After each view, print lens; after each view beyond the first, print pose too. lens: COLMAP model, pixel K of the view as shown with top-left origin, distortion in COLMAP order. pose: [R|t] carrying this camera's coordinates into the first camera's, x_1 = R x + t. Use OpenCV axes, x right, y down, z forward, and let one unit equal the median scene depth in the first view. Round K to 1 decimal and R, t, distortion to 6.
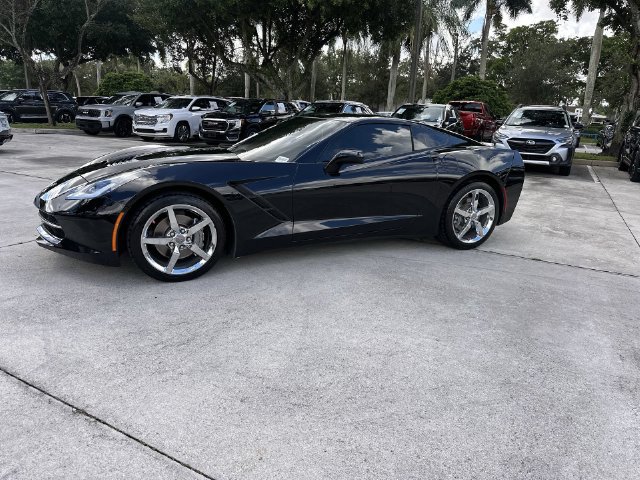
lens RADIAL K [[449.8, 0, 317.5], [0, 449.8, 233.5], [0, 0, 1]] dist [0.038885, -0.054248]
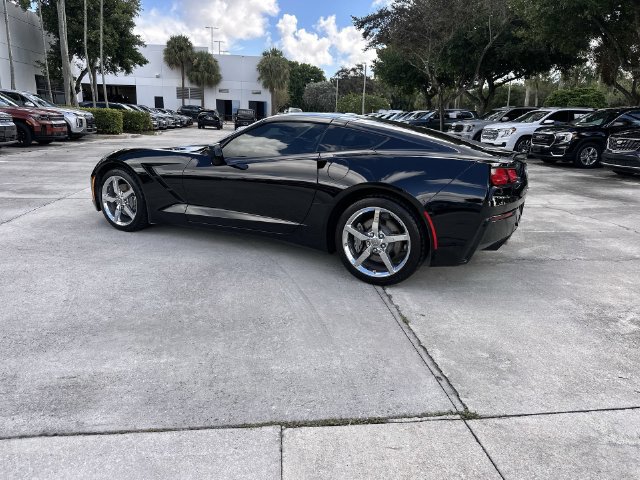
lens RADIAL K [[449.8, 0, 317.8], [0, 449.8, 237.8], [0, 0, 1]] dist [0.038885, -0.054248]
pose [[0.575176, 0.183918, -0.797087, 0.260926], [-0.209047, 0.975091, 0.074142, -0.023590], [0.790868, 0.123984, 0.599296, 0.137598]]
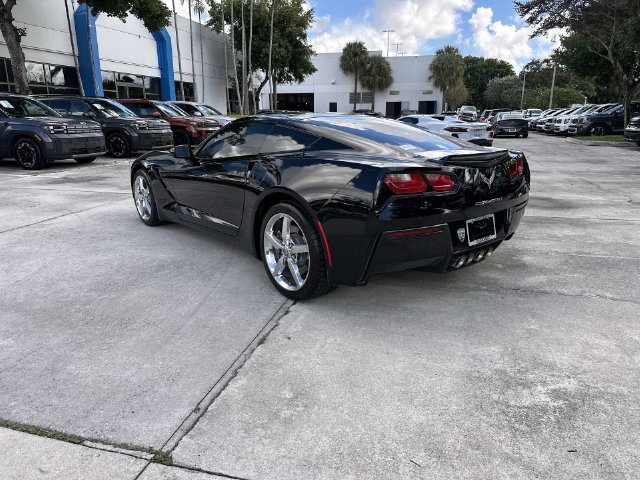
lens RADIAL K [[449.8, 0, 316.7], [0, 449.8, 239.4], [0, 0, 1]] dist [0.038885, -0.054248]
pose [[0.221767, 0.211034, -0.951990, 0.295202], [-0.230625, 0.959952, 0.159074, -0.051779], [0.947434, 0.184275, 0.261555, 0.252398]]
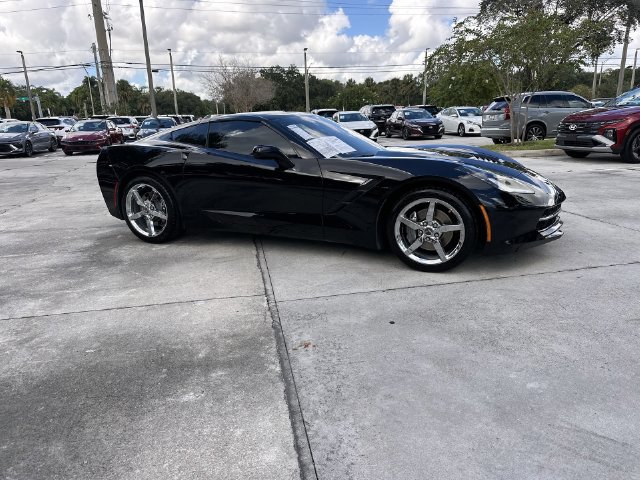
lens RADIAL K [[449.8, 0, 318.2], [0, 449.8, 239.9], [0, 0, 1]] dist [0.038885, -0.054248]
pose [[-0.631764, -0.221992, 0.742693, -0.254315], [0.199509, 0.879271, 0.432525, -0.132360], [-0.749046, 0.421428, -0.511203, 0.478054]]
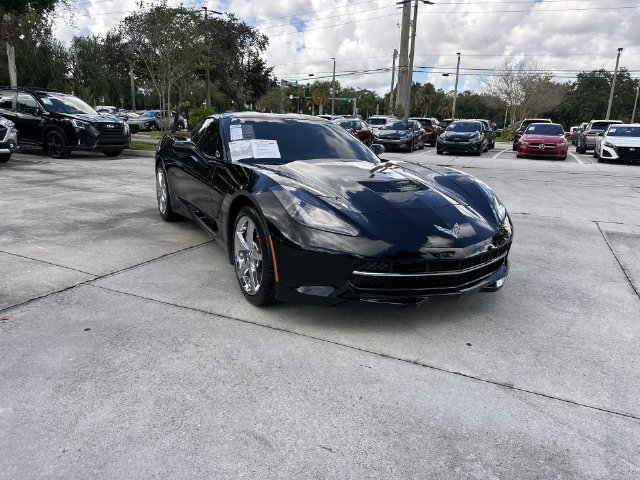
lens RADIAL K [[449.8, 0, 322.1], [0, 449.8, 240.3], [0, 0, 1]] dist [0.038885, -0.054248]
pose [[-0.053920, -0.294000, 0.954283, -0.305332], [0.215963, 0.929621, 0.298604, -0.084408], [-0.974912, 0.222190, 0.013368, 0.284729]]
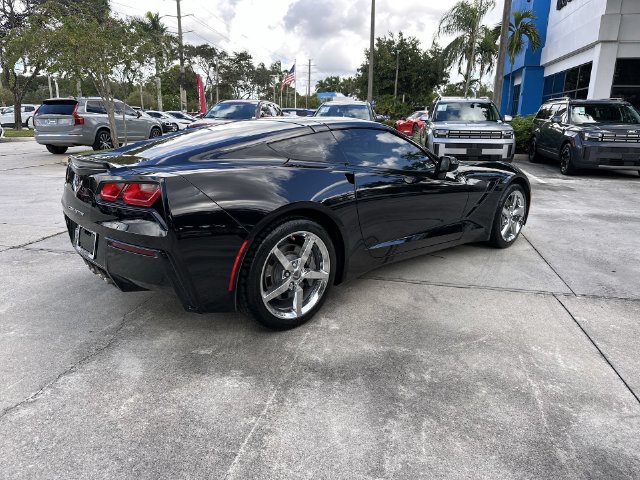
lens RADIAL K [[449.8, 0, 318.6], [0, 449.8, 236.8], [0, 0, 1]] dist [0.038885, -0.054248]
pose [[-0.958637, 0.013491, -0.284312, 0.087575], [-0.125569, 0.876373, 0.464977, -0.139071], [0.255437, 0.481445, -0.838429, 0.545149]]
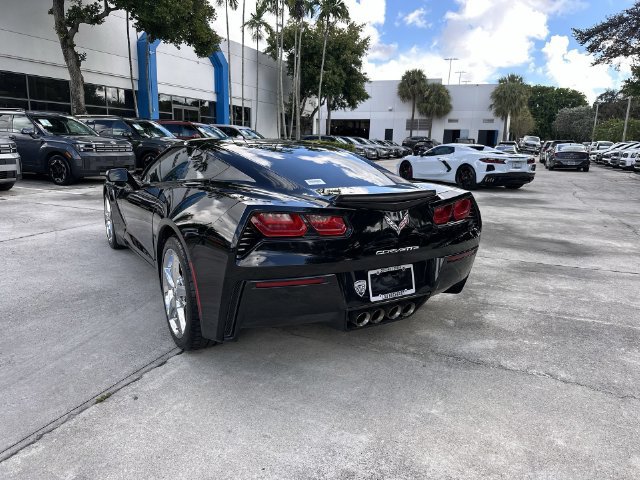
lens RADIAL K [[449.8, 0, 316.0], [0, 449.8, 241.3], [0, 0, 1]] dist [0.038885, -0.054248]
pose [[0.089672, 0.173640, -0.980718, 0.278872], [-0.268129, 0.952540, 0.144135, -0.071530], [0.959201, 0.250034, 0.131974, 0.318041]]
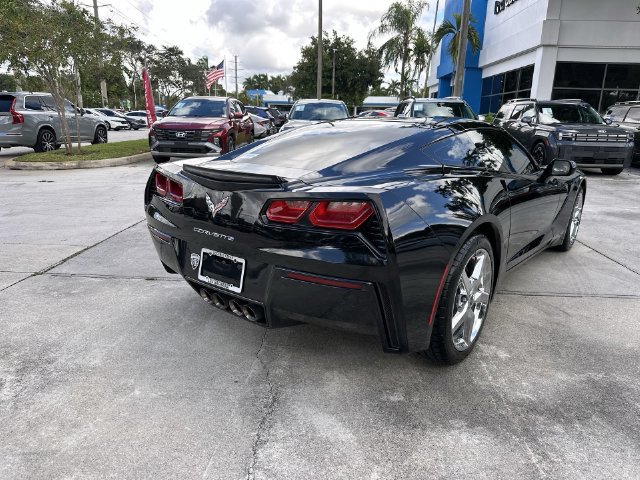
lens RADIAL K [[449.8, 0, 317.8], [0, 449.8, 241.5], [0, 0, 1]] dist [0.038885, -0.054248]
pose [[-0.904137, 0.050639, -0.424230, 0.158443], [-0.164120, 0.875601, 0.454298, -0.121682], [0.394462, 0.480373, -0.783353, 0.493059]]
